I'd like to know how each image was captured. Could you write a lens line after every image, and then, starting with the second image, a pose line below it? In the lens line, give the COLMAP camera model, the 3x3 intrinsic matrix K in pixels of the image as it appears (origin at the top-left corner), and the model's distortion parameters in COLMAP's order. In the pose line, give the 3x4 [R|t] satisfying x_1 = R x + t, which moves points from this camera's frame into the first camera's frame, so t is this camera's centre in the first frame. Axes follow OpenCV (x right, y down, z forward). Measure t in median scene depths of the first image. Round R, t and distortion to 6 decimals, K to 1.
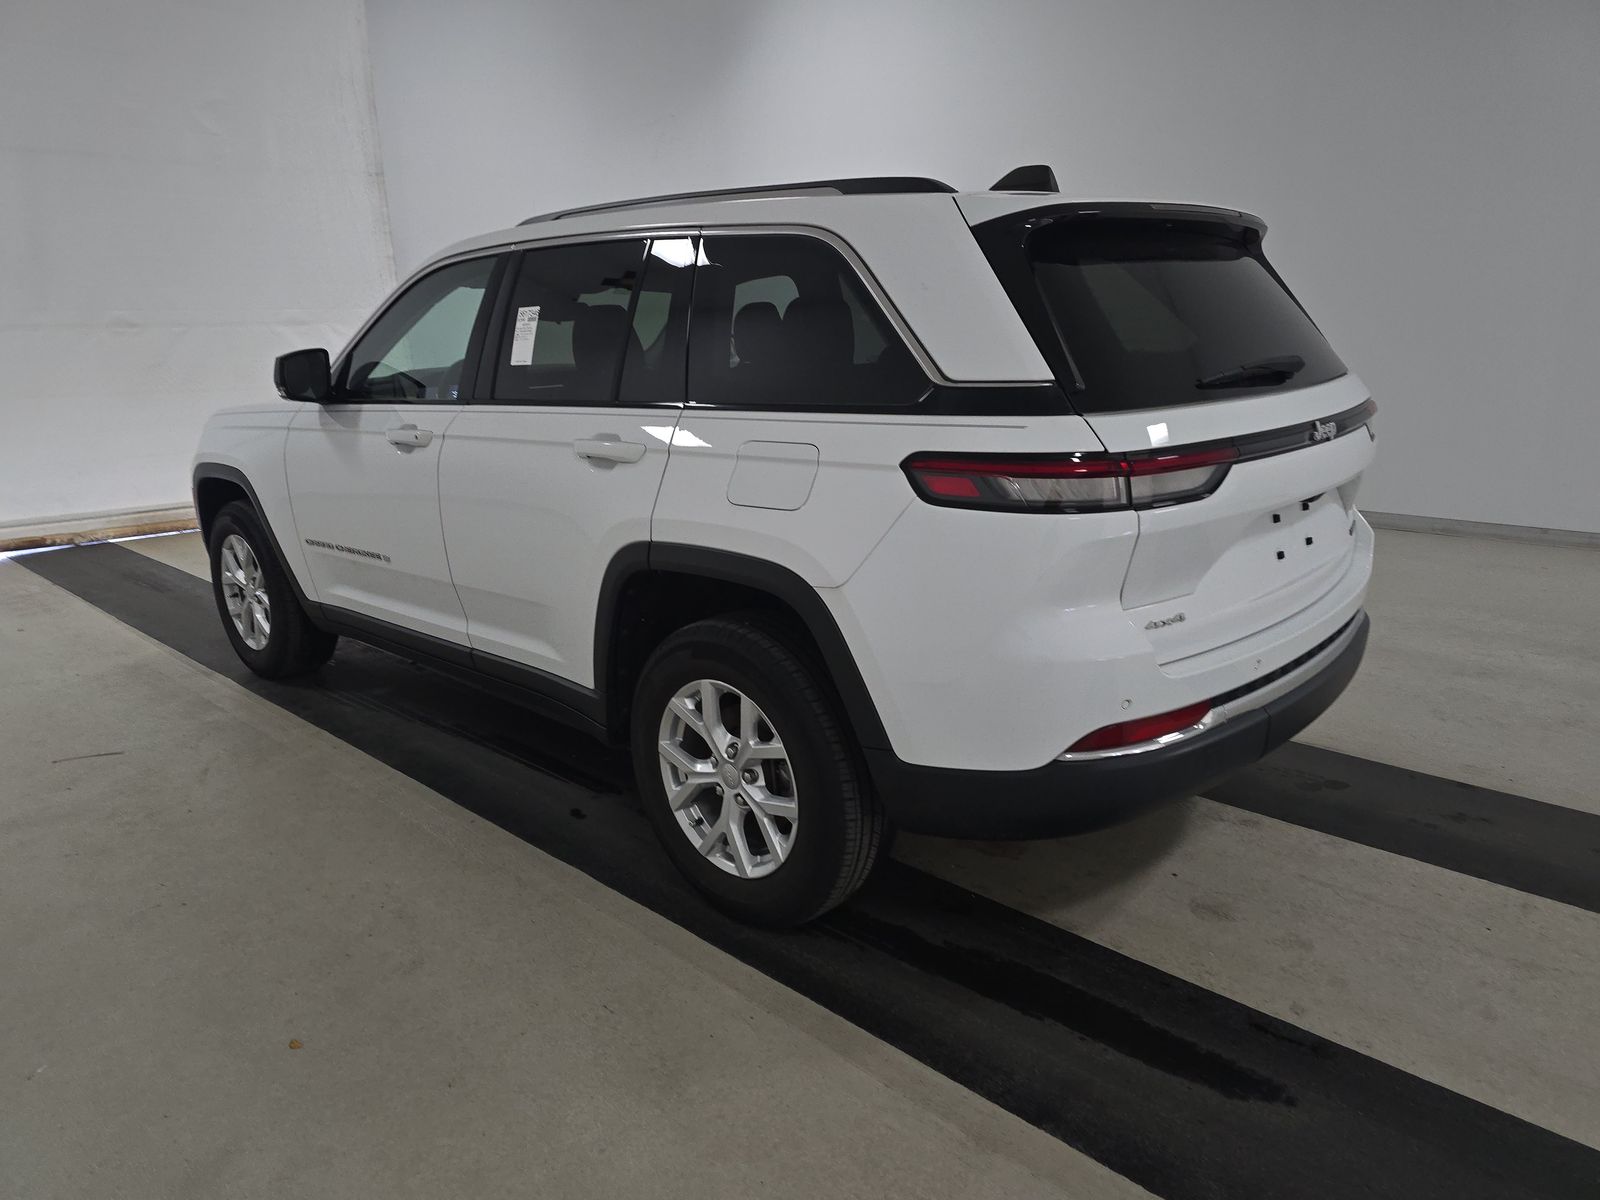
lens RADIAL K [[1109.1, 0, 800.0], [0, 1109.1, 600.0], [0, 0, 1]] dist [0.005354, -0.001535]
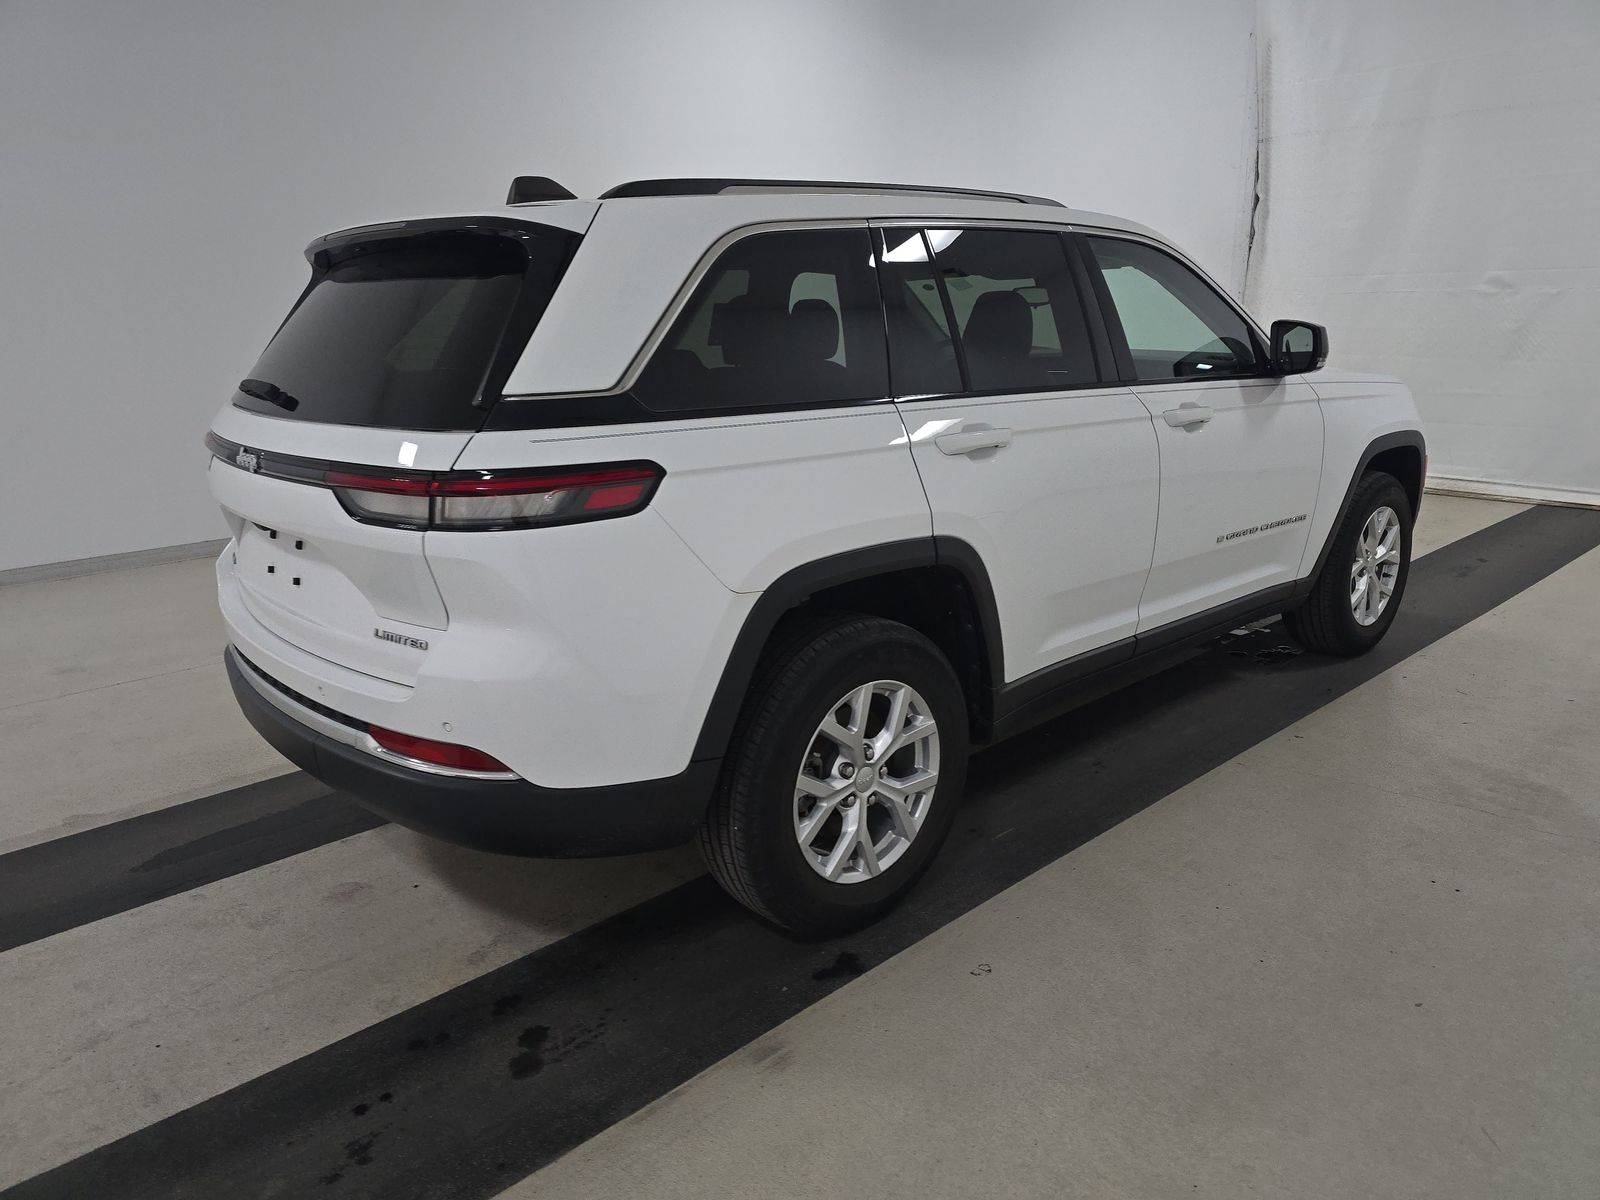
lens RADIAL K [[1109.1, 0, 800.0], [0, 1109.1, 600.0], [0, 0, 1]] dist [0.005354, -0.001535]
pose [[-0.103826, 0.284995, -0.952889, 1.229295], [-0.226077, 0.926226, 0.301653, -0.392432], [0.968560, 0.246746, -0.031736, 1.346874]]
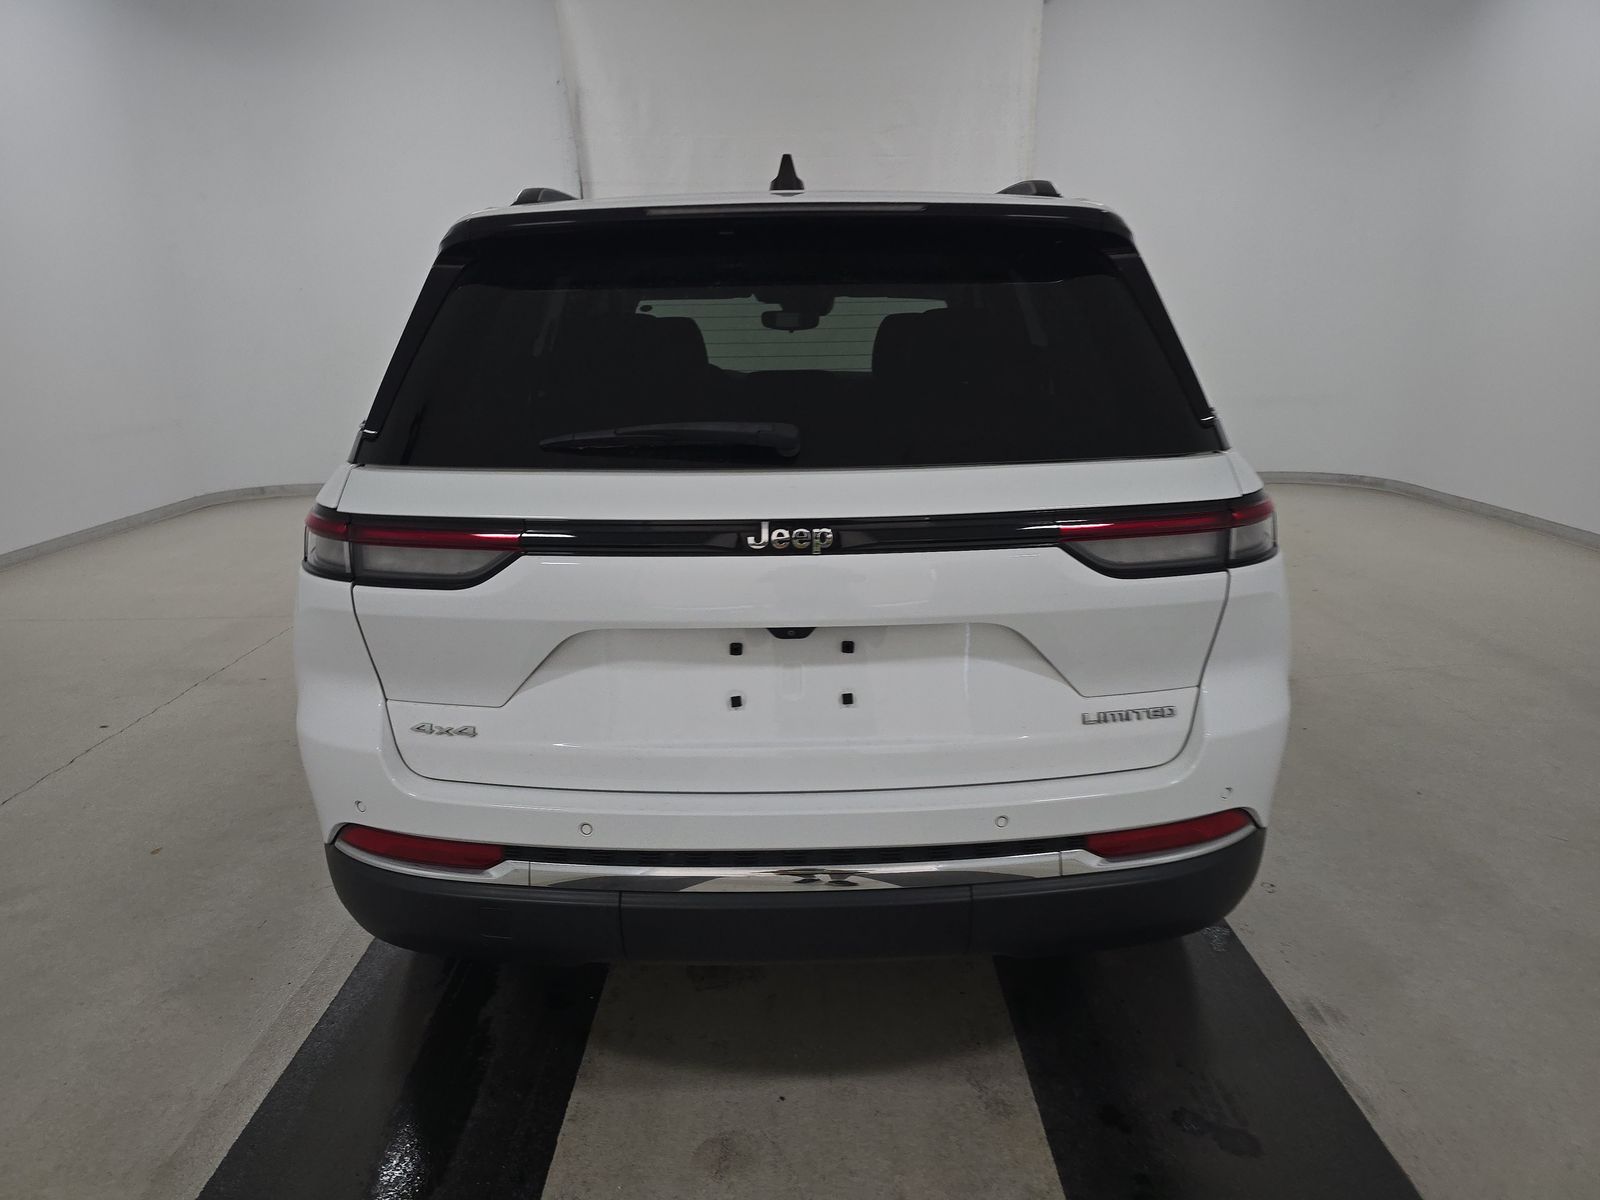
lens RADIAL K [[1109.1, 0, 800.0], [0, 1109.1, 600.0], [0, 0, 1]] dist [0.005354, -0.001535]
pose [[0.680490, 0.197925, -0.705520, 0.831388], [-0.193163, 0.977227, 0.087839, -0.152763], [0.706839, 0.076507, 0.703225, 0.472541]]
